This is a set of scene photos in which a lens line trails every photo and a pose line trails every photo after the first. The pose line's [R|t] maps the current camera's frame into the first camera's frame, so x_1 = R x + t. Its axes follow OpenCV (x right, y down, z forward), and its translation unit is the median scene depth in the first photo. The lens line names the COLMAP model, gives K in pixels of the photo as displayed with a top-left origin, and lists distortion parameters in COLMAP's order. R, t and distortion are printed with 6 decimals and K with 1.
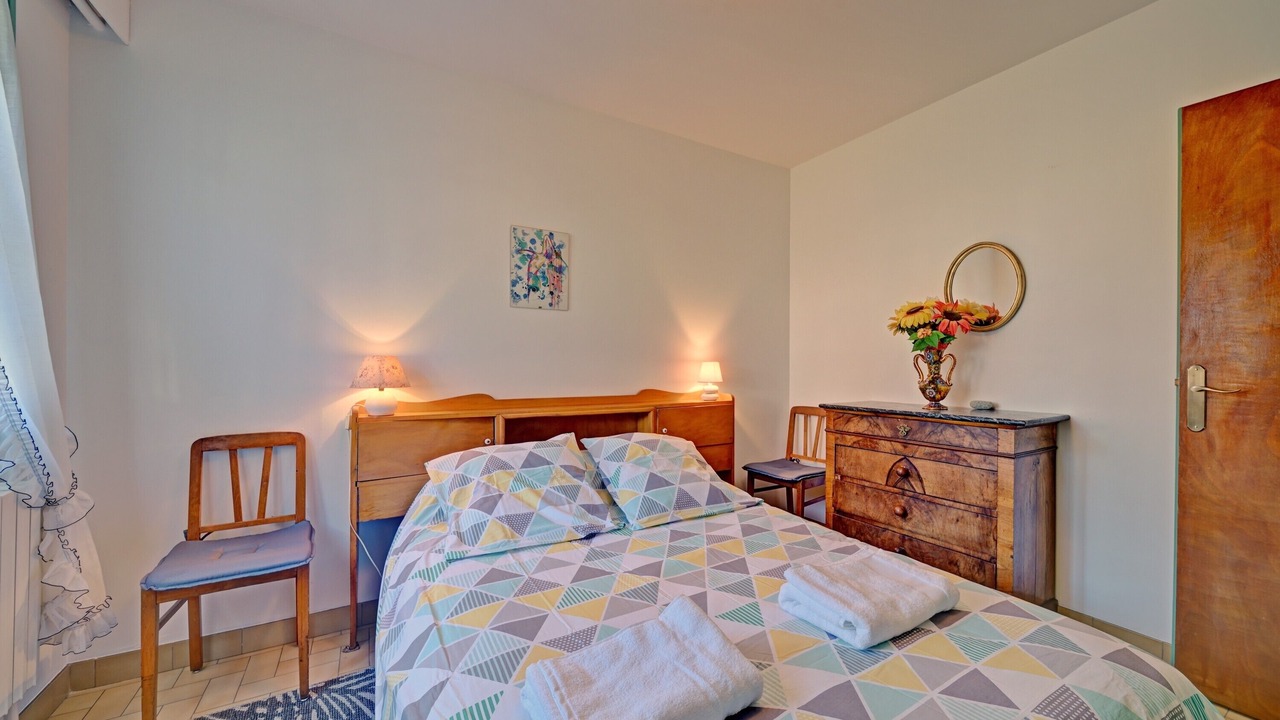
lens RADIAL K [[477.3, 0, 624.6], [0, 477.3, 366.0], [0, 0, 1]] dist [0.000021, -0.000057]
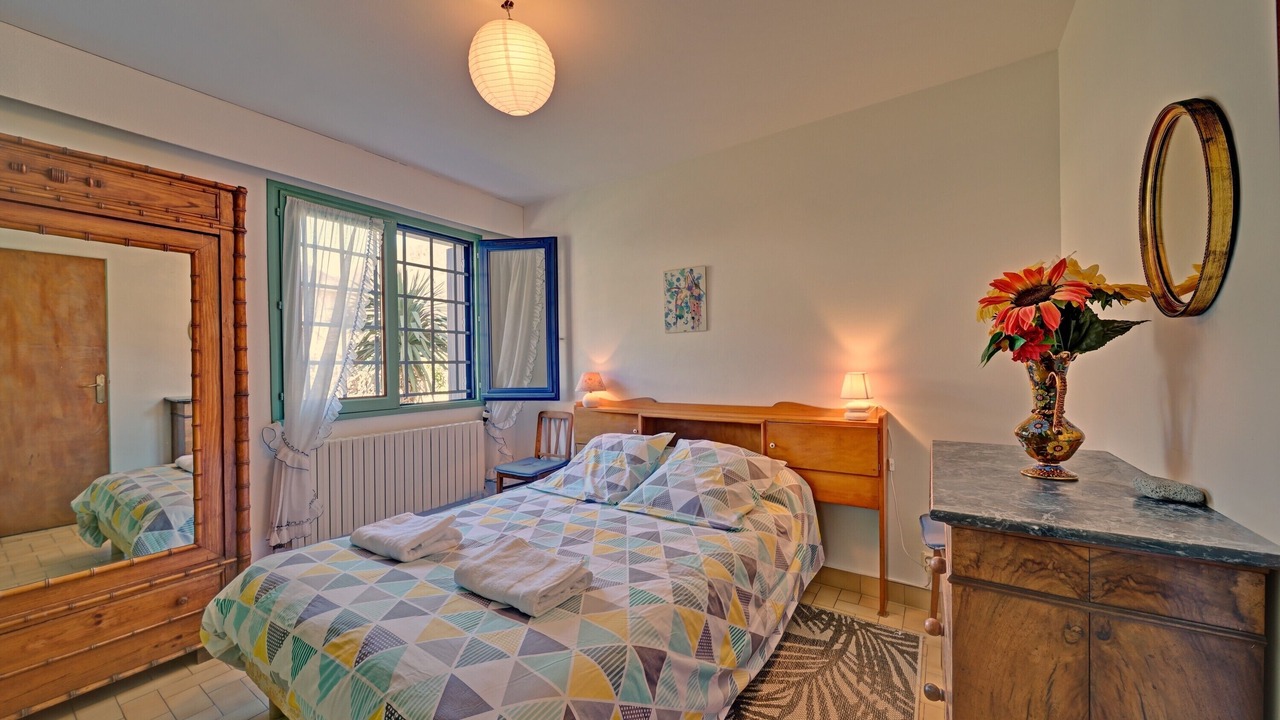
lens RADIAL K [[456.5, 0, 644.7], [0, 456.5, 366.3], [0, 0, 1]] dist [0.000079, -0.002037]
pose [[0.448496, -0.005184, -0.893770, 0.861195], [0.020621, 0.999777, 0.004549, -0.038568], [0.893547, -0.020471, 0.448503, 0.373037]]
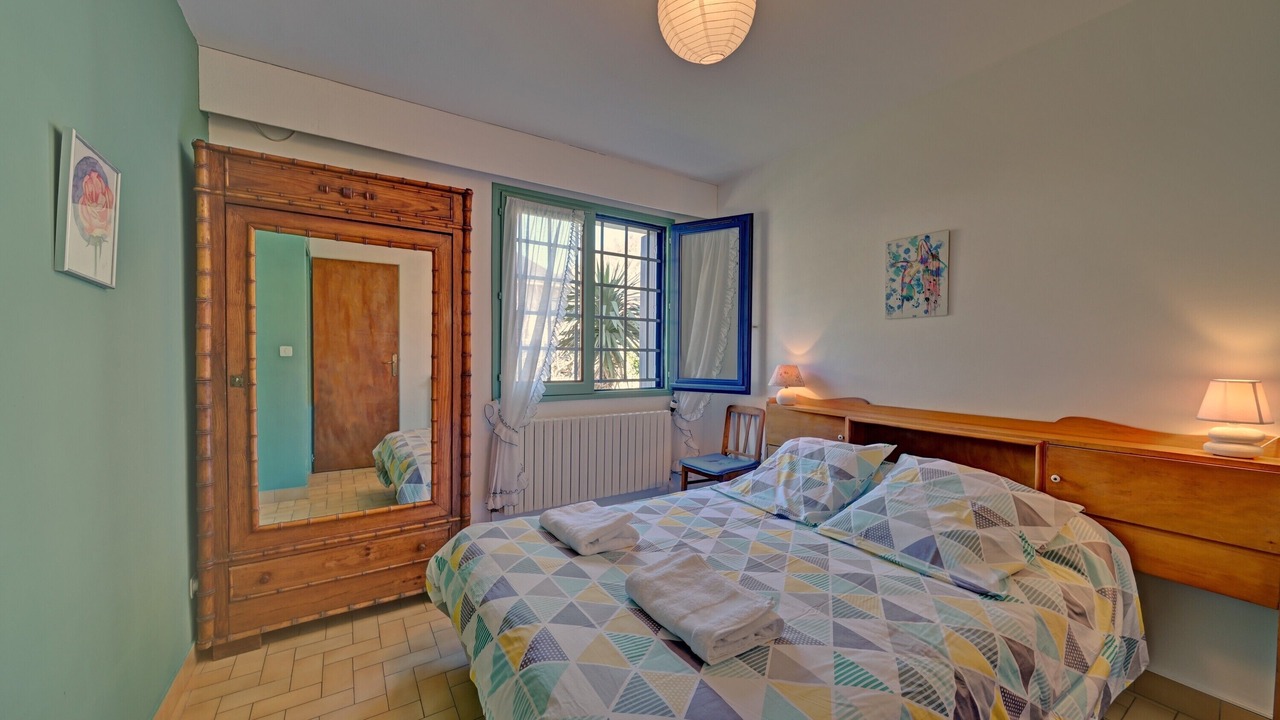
lens RADIAL K [[456.5, 0, 644.7], [0, 456.5, 366.3], [0, 0, 1]] dist [0.000079, -0.002037]
pose [[0.048939, 0.022151, -0.998556, 0.748675], [-0.005057, 0.999747, 0.021929, -0.038204], [0.998789, 0.003977, 0.049039, 0.408129]]
